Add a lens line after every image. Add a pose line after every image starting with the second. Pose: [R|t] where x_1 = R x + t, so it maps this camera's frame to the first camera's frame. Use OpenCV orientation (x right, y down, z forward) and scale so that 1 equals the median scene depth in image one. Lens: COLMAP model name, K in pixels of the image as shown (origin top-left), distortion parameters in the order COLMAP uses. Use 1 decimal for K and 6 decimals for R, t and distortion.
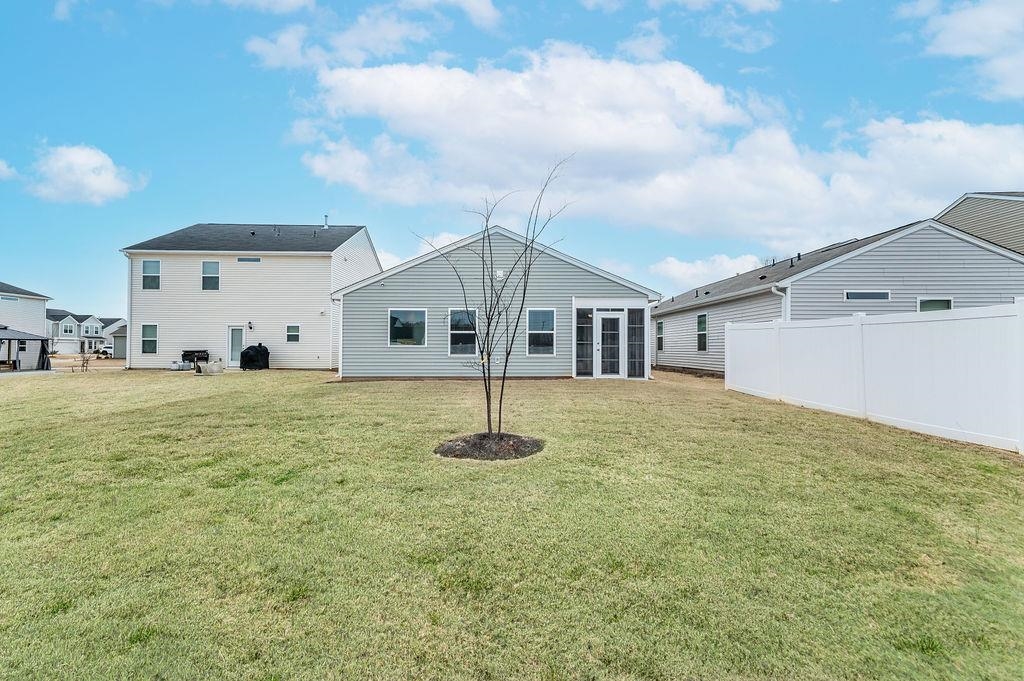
lens RADIAL K [[468.4, 0, 502.5], [0, 468.4, 340.3], [0, 0, 1]] dist [0.036307, 0.000157]
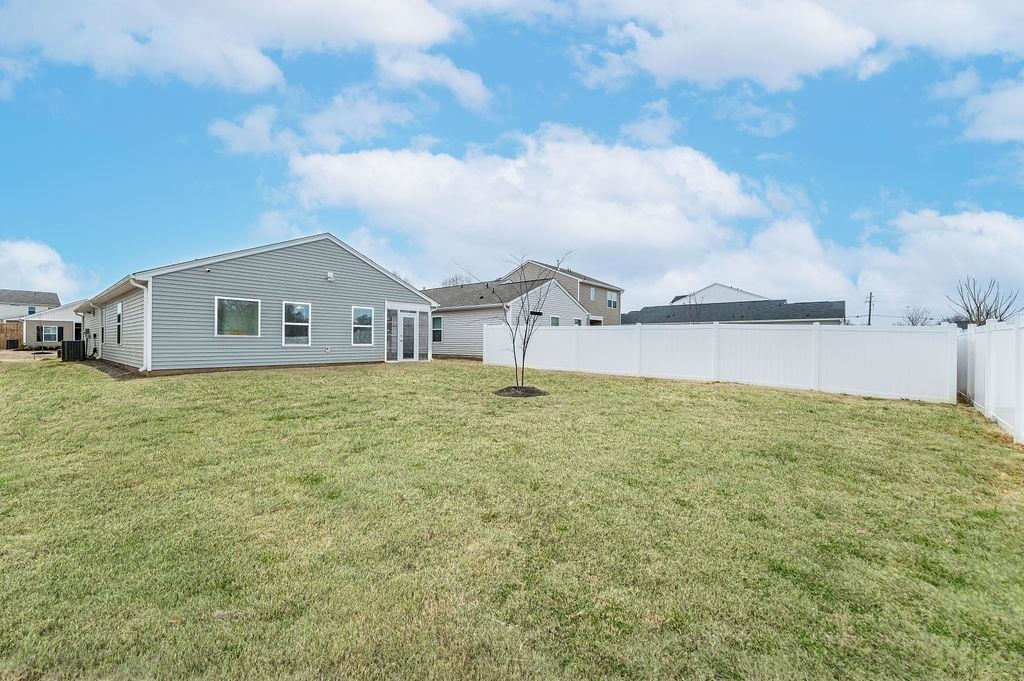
lens RADIAL K [[405.3, 0, 512.0], [0, 405.3, 340.5], [0, 0, 1]] dist [-0.000784, 0.000013]
pose [[0.644324, 0.004402, 0.764740, -0.480230], [-0.019600, 0.999750, 0.010759, 0.001032], [-0.764502, -0.021921, 0.644249, 0.005411]]
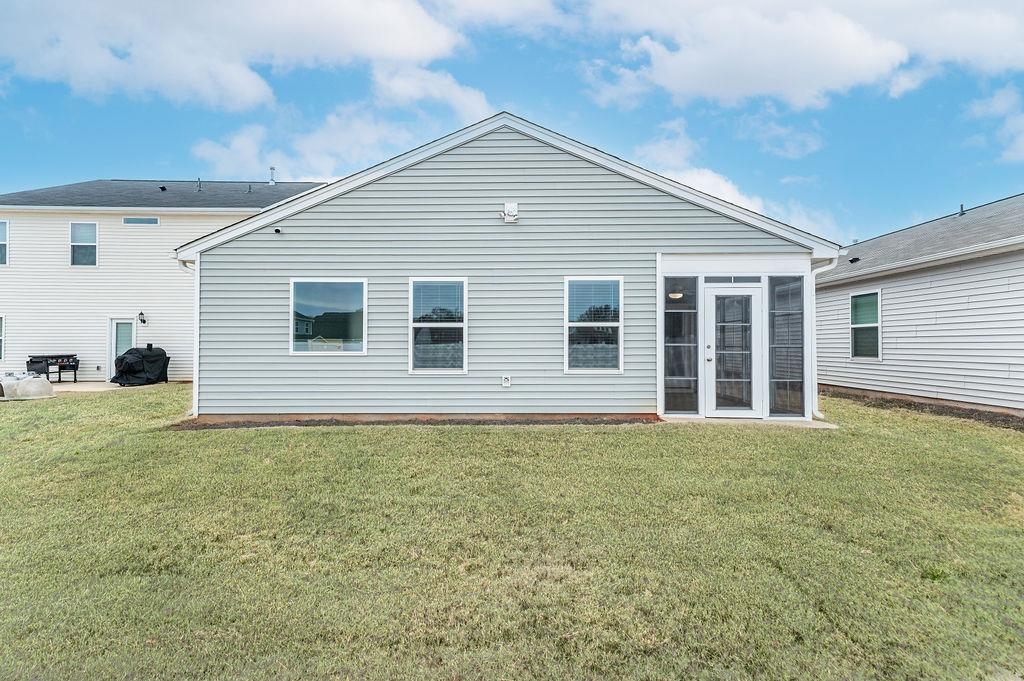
lens RADIAL K [[468.4, 0, 502.5], [0, 468.4, 340.3], [0, 0, 1]] dist [0.036307, 0.000157]
pose [[0.999765, -0.003121, -0.021453, -0.004868], [0.003322, 0.999951, 0.009339, -0.005527], [0.021422, -0.009408, 0.999726, 0.491884]]
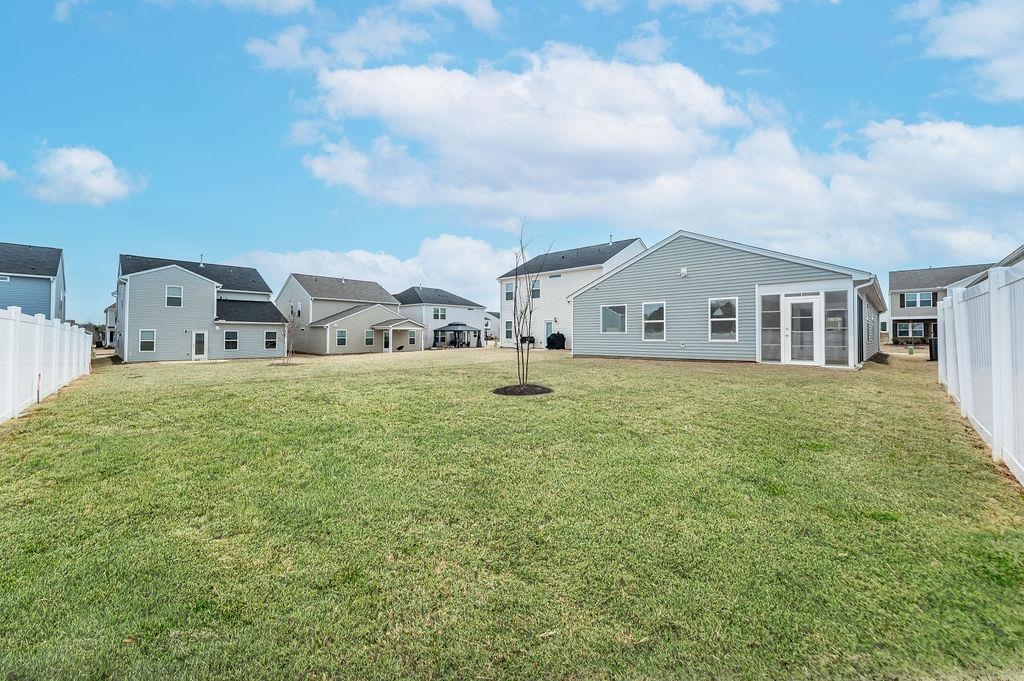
lens RADIAL K [[406.9, 0, 509.4], [0, 406.9, 323.6], [0, 0, 1]] dist [0.025443, 0.000139]
pose [[0.718277, -0.022881, -0.695380, 0.388918], [0.013370, 0.999728, -0.019085, 0.003701], [0.695628, 0.004411, 0.718388, -0.042698]]
